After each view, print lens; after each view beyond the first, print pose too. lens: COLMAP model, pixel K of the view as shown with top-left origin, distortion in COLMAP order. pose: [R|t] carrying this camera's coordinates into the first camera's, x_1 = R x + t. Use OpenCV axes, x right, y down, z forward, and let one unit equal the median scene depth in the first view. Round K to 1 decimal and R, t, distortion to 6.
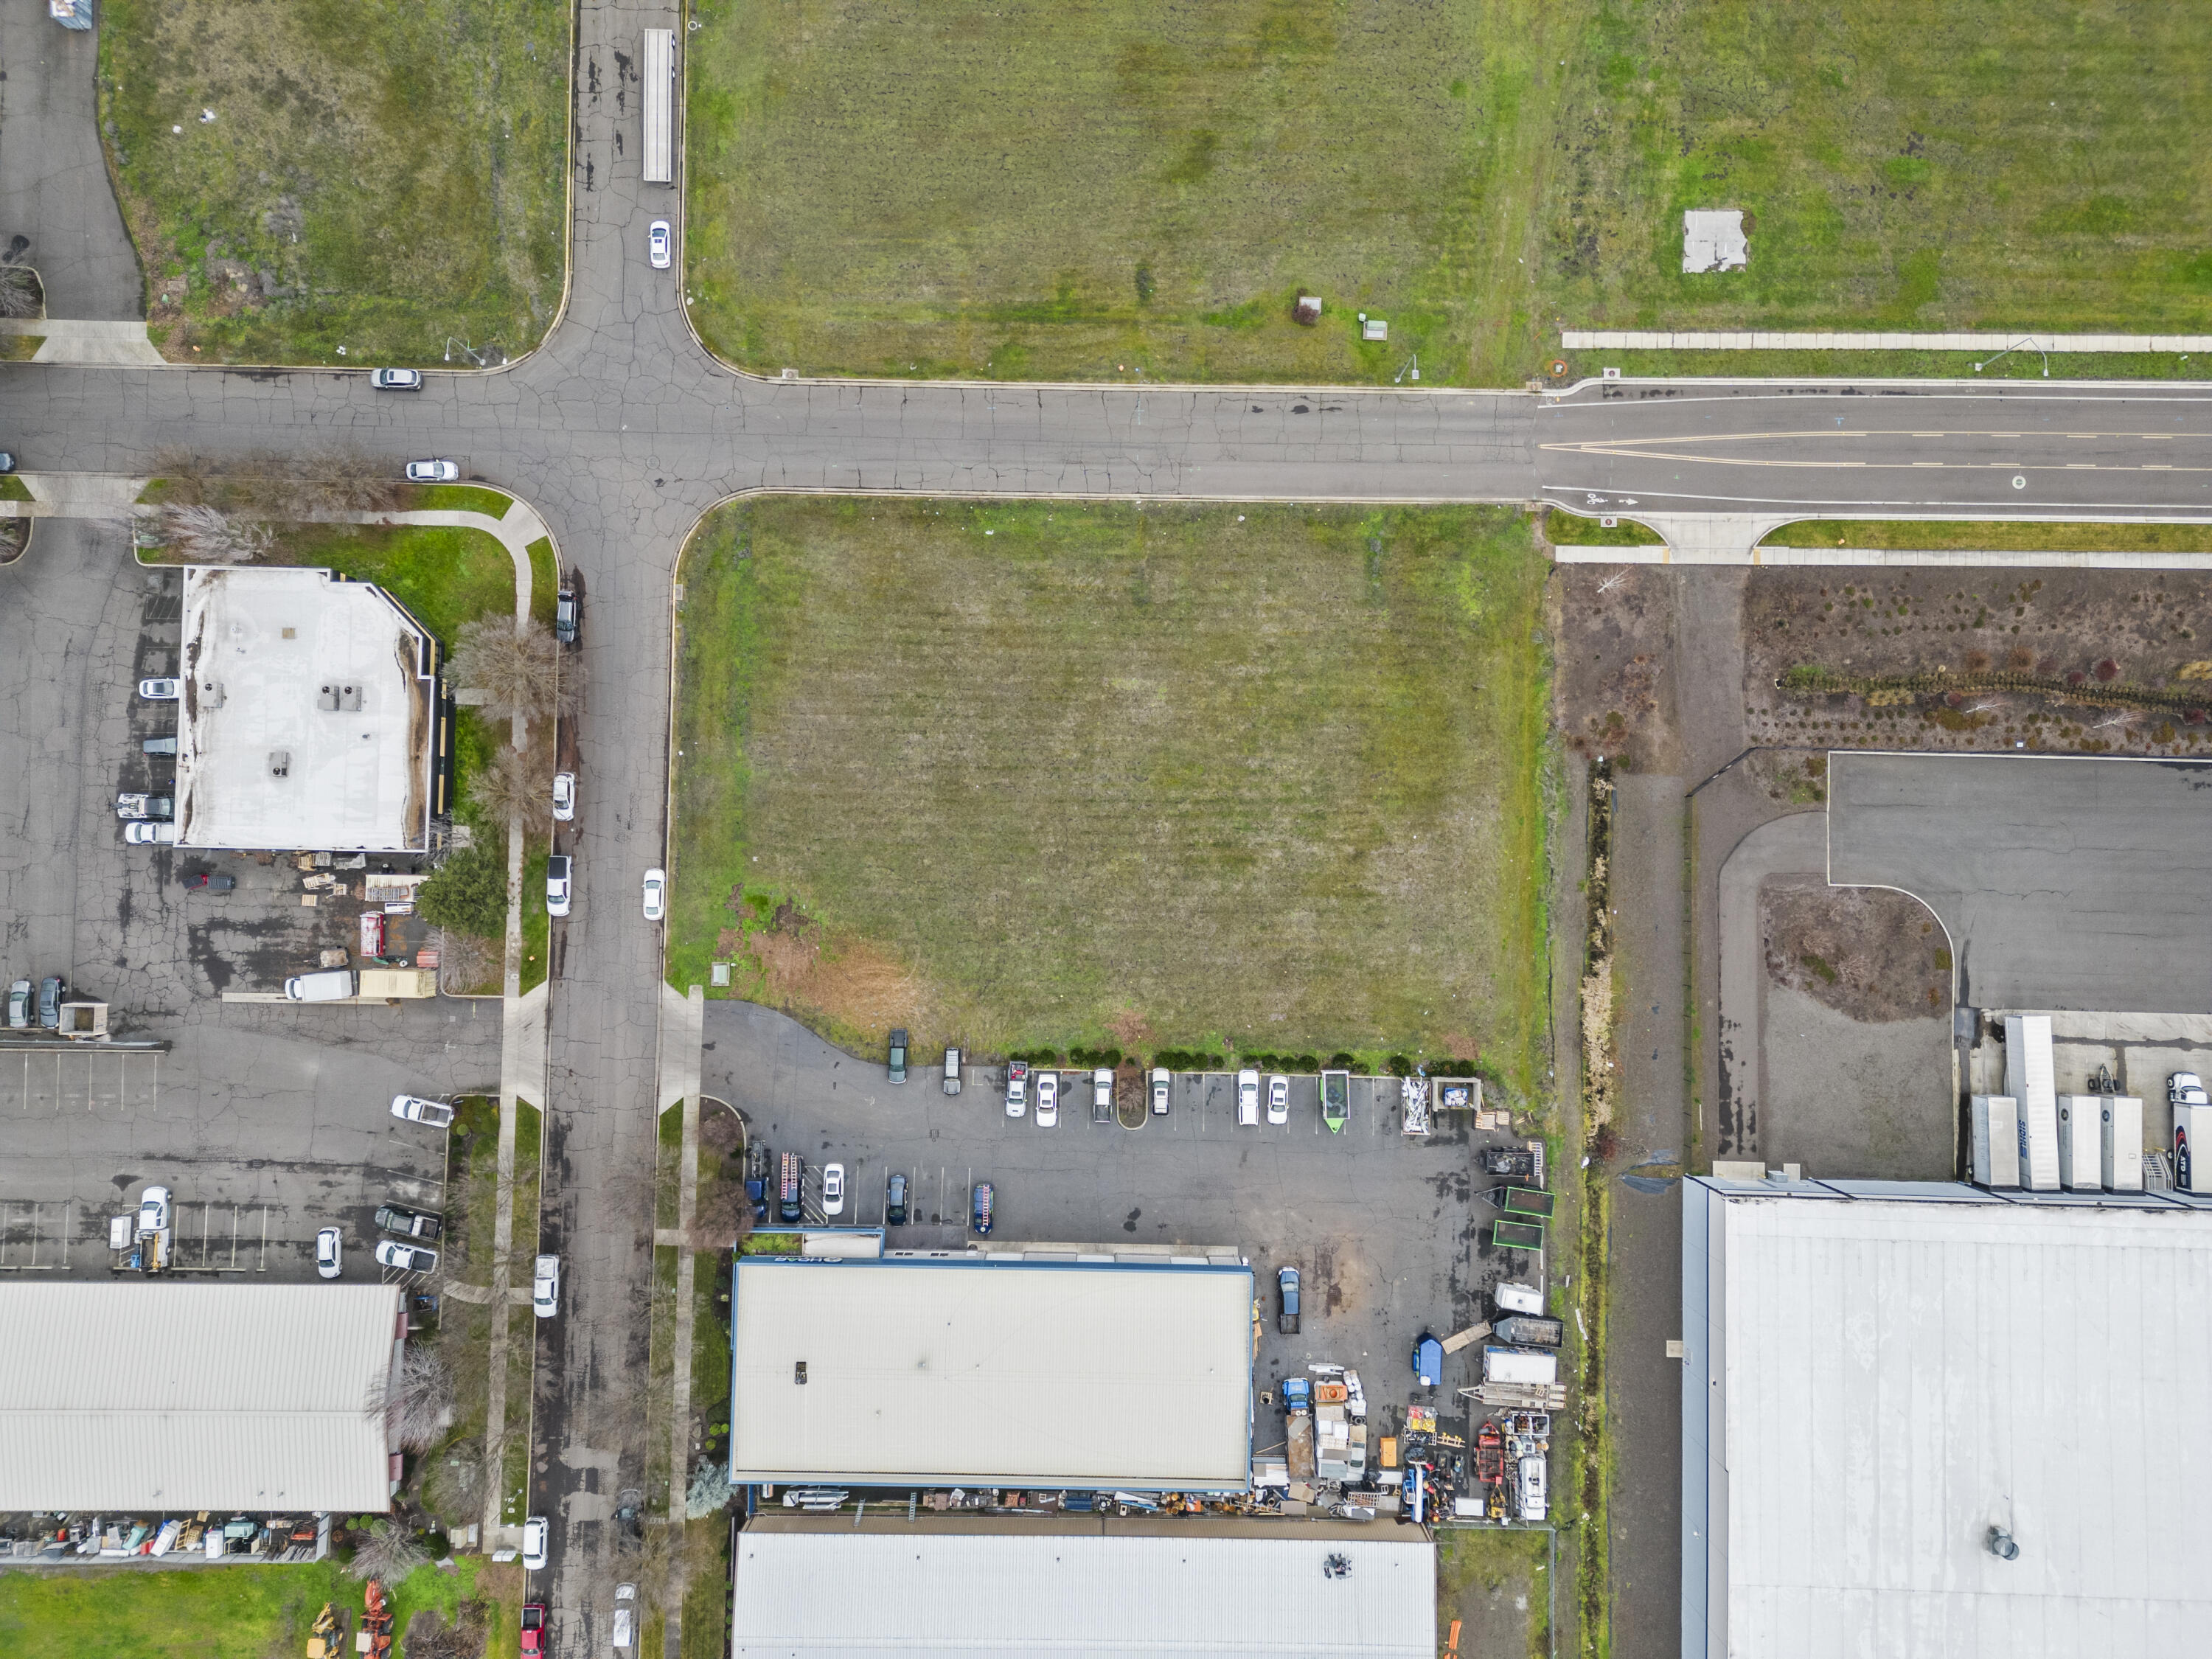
lens RADIAL K [[1528.6, 0, 1110.4], [0, 1528.6, 837.7], [0, 0, 1]] dist [0.076601, -0.065813]
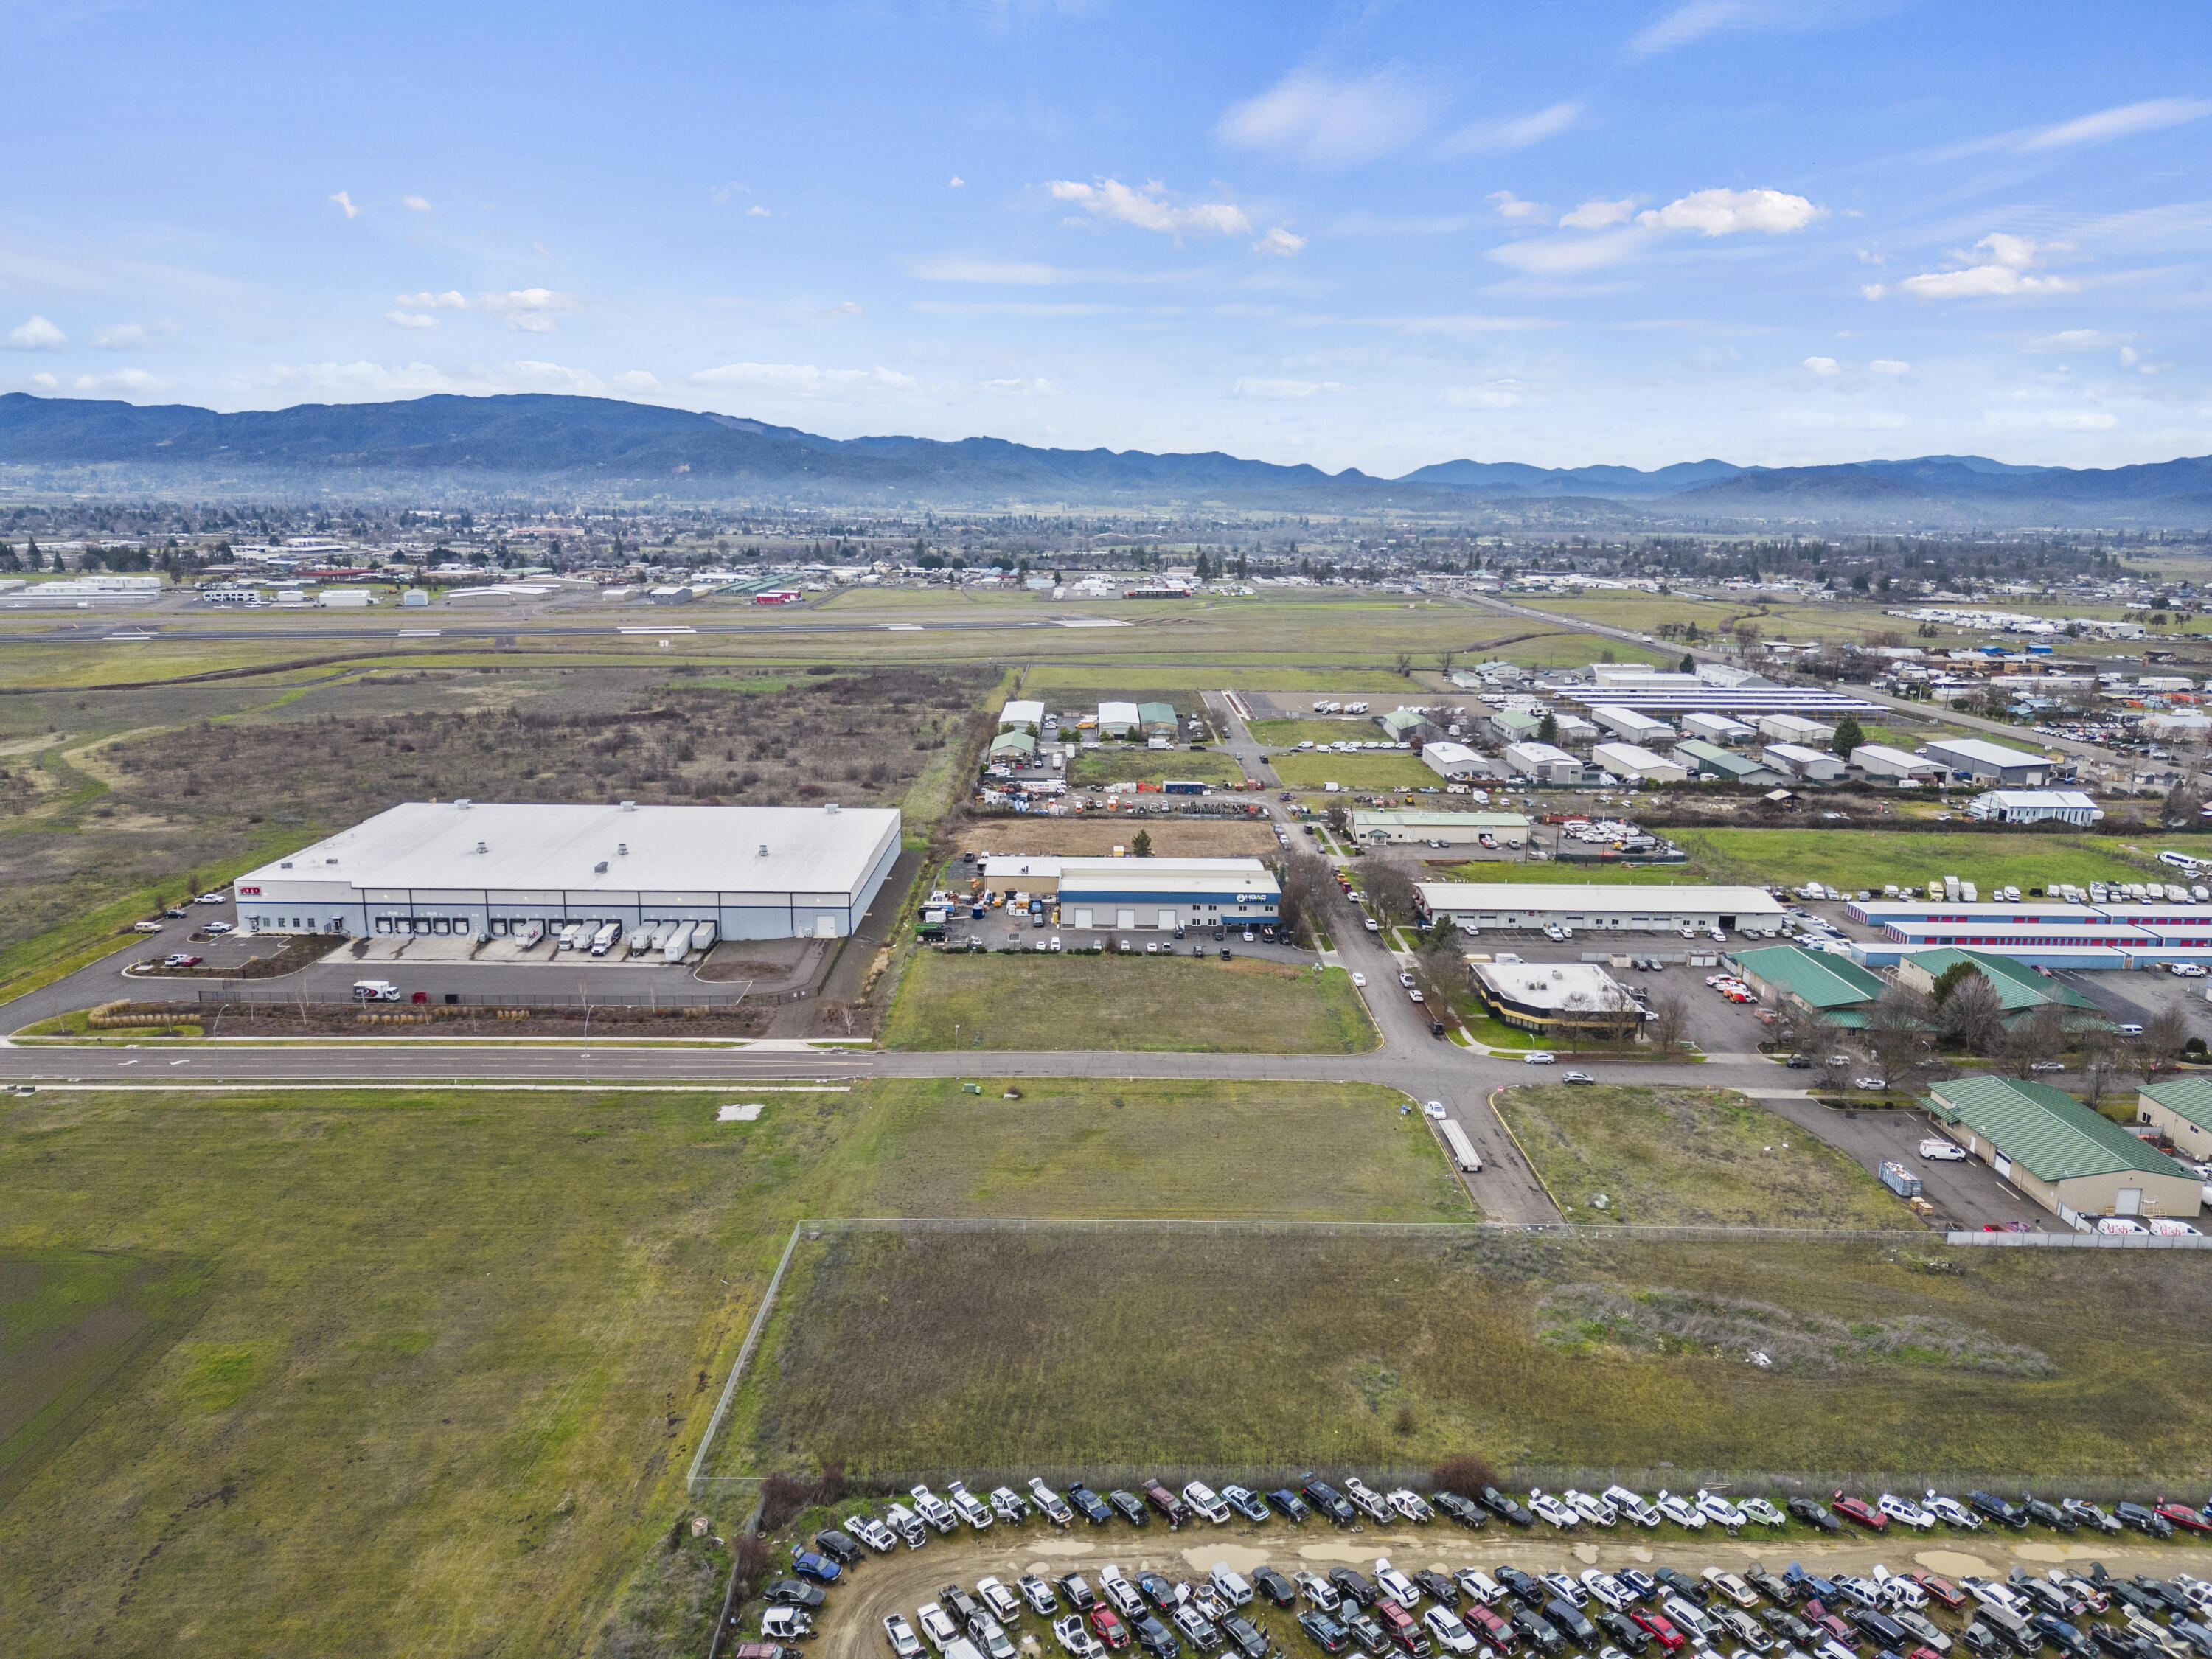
lens RADIAL K [[1528.6, 0, 1110.4], [0, 1528.6, 837.7], [0, 0, 1]] dist [0.076601, -0.065813]
pose [[-0.999503, -0.006757, -0.030780, 0.078847], [-0.028966, -0.187704, 0.981798, -1.818074], [-0.012411, 0.982202, 0.187415, 0.459527]]
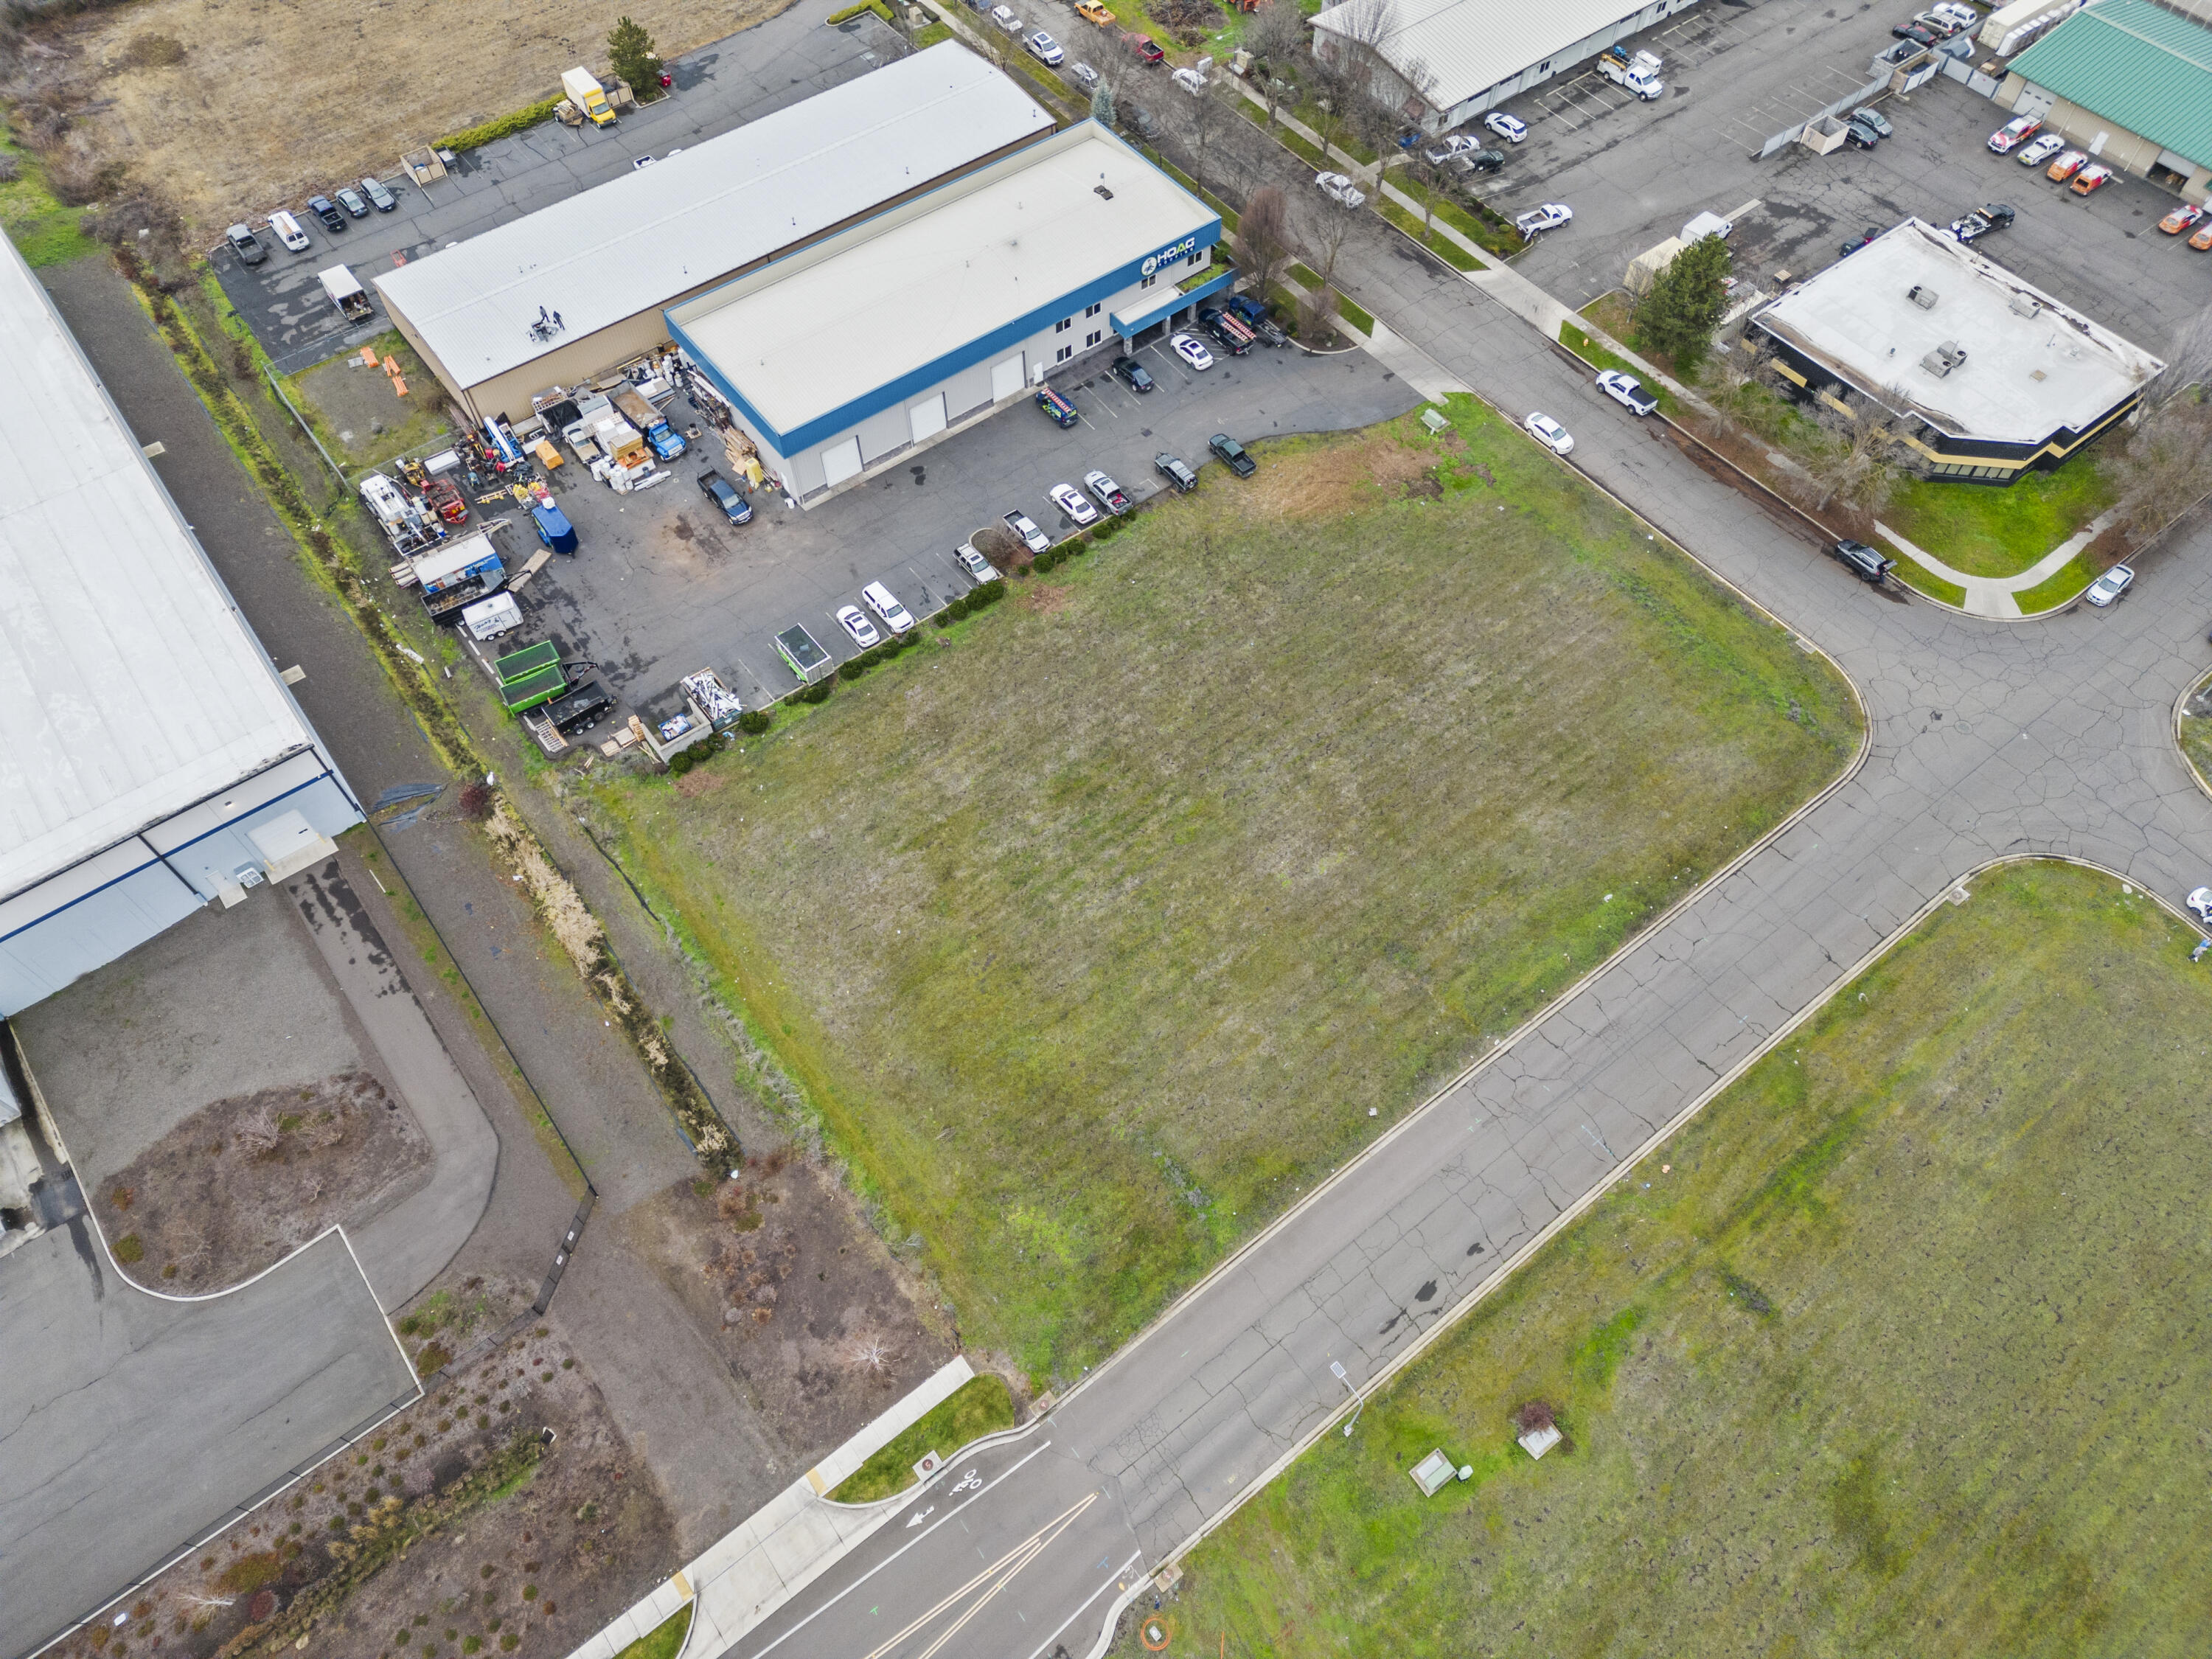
lens RADIAL K [[1528.6, 0, 1110.4], [0, 1528.6, 837.7], [0, 0, 1]] dist [0.076601, -0.065813]
pose [[-0.780186, 0.526083, -0.338447, 0.343589], [-0.625110, -0.635426, 0.453290, -0.367826], [0.023410, 0.565217, 0.824610, 0.368689]]
